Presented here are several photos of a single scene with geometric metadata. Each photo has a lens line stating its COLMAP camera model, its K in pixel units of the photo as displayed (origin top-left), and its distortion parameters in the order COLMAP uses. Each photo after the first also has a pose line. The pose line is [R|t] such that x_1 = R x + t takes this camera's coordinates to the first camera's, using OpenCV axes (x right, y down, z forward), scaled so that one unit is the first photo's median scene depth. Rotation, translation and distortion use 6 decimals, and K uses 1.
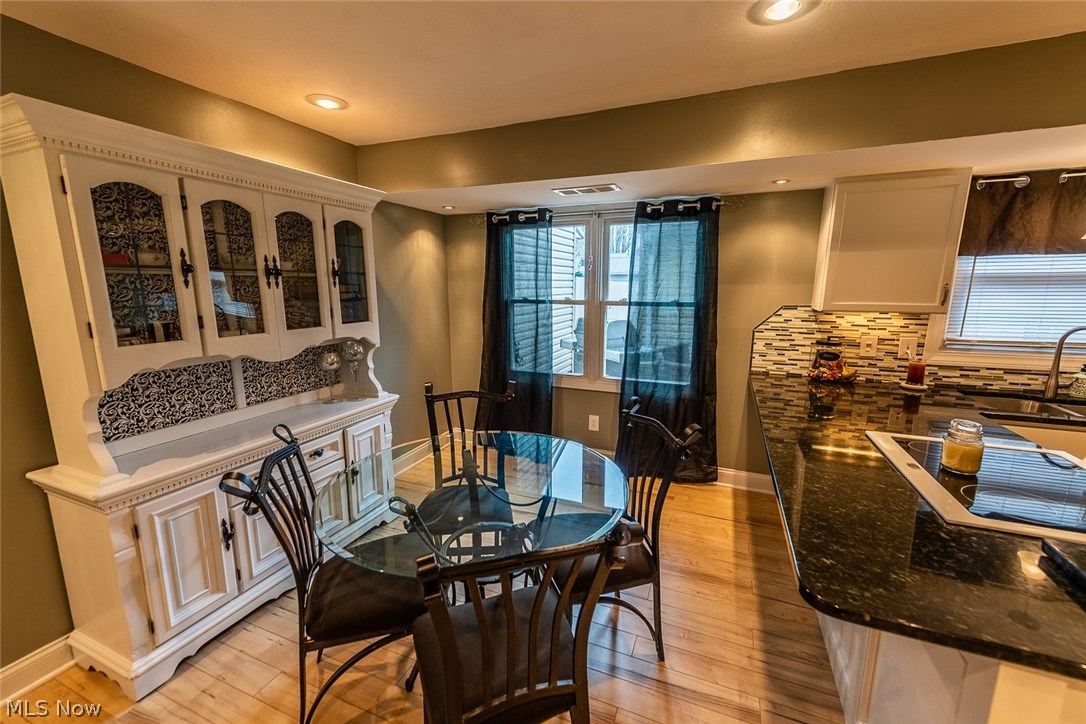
lens RADIAL K [[441.4, 0, 535.8], [0, 441.4, 360.2], [0, 0, 1]] dist [0.006651, -0.000912]
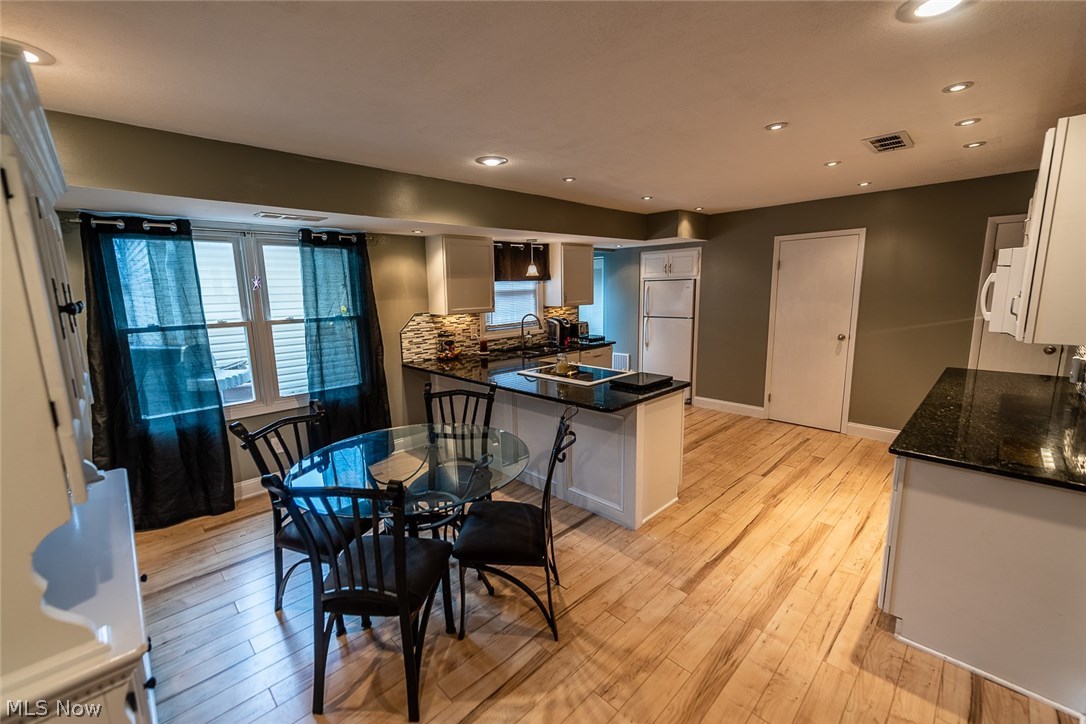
lens RADIAL K [[441.4, 0, 536.5], [0, 441.4, 365.8], [0, 0, 1]] dist [0.006651, -0.000912]
pose [[0.393201, -0.167435, 0.904079, -0.660547], [0.180540, 0.978197, 0.102642, -0.034763], [-0.901553, 0.122864, 0.414856, 0.064956]]
